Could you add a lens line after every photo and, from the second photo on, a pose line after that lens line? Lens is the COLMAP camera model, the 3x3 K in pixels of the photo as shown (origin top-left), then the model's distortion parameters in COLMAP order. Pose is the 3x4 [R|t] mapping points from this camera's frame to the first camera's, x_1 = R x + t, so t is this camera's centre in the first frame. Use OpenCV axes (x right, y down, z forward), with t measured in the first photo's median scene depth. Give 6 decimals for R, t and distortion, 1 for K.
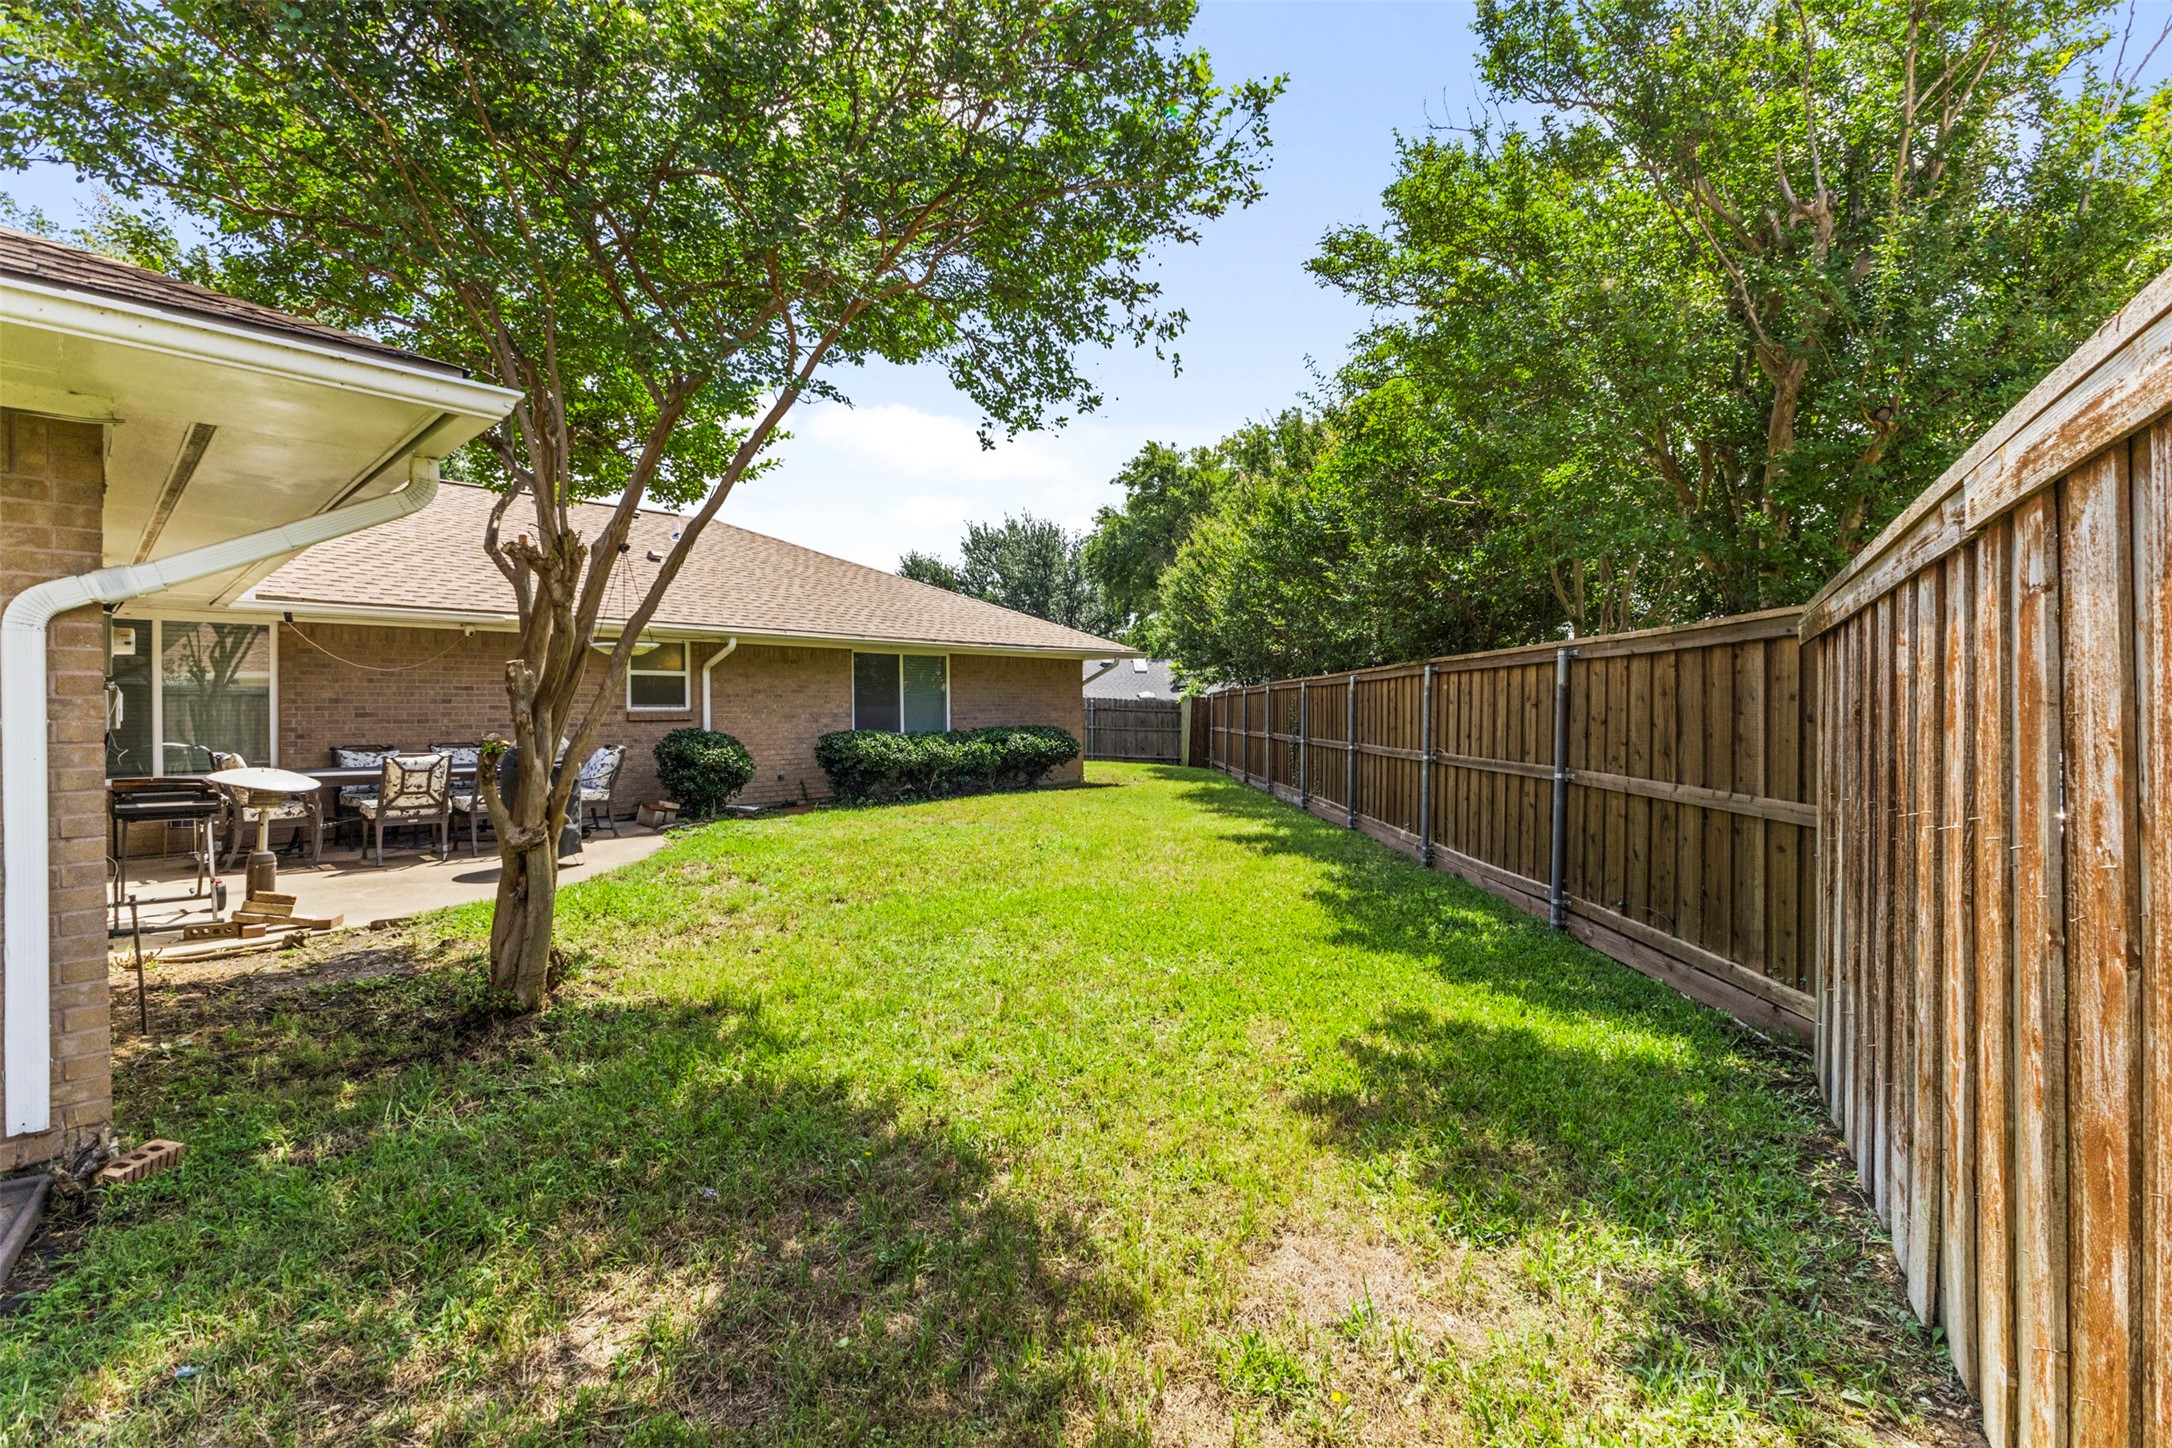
lens RADIAL K [[939.0, 0, 1072.0], [0, 939.0, 704.7], [0, 0, 1]] dist [0.006551, 0.000646]
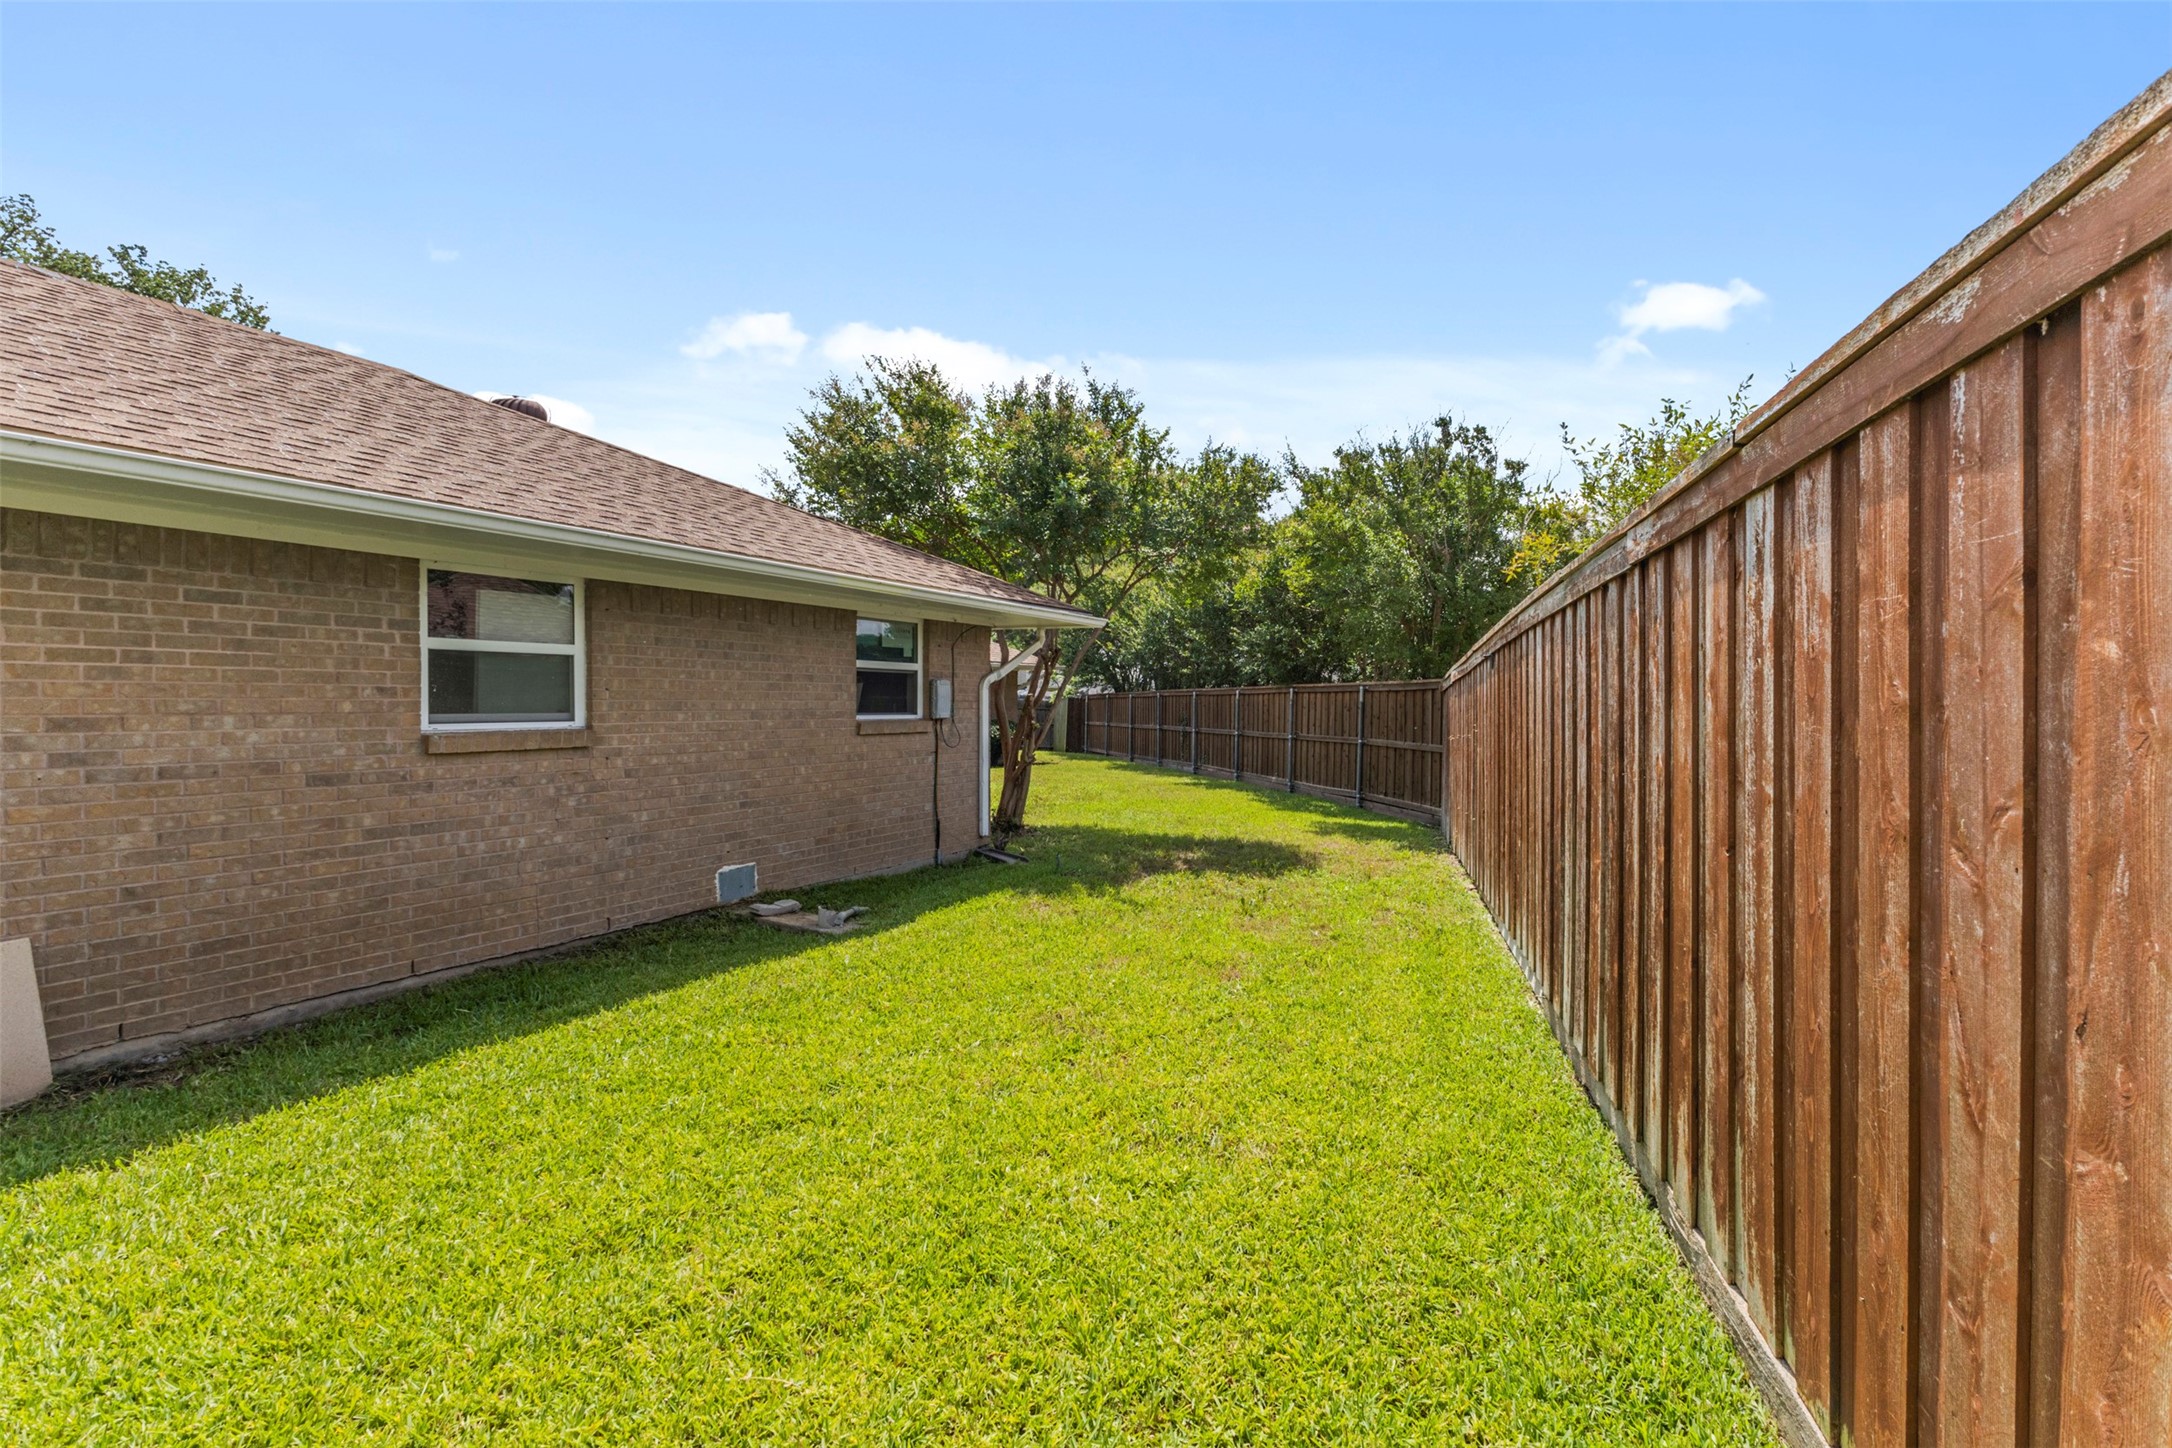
lens RADIAL K [[939.0, 0, 1094.0], [0, 939.0, 715.7], [0, 0, 1]] dist [0.006551, 0.000646]
pose [[0.969956, -0.005430, 0.243219, -0.724962], [0.001217, 0.999847, 0.017466, -0.029744], [-0.243276, -0.016645, 0.969814, -1.154277]]
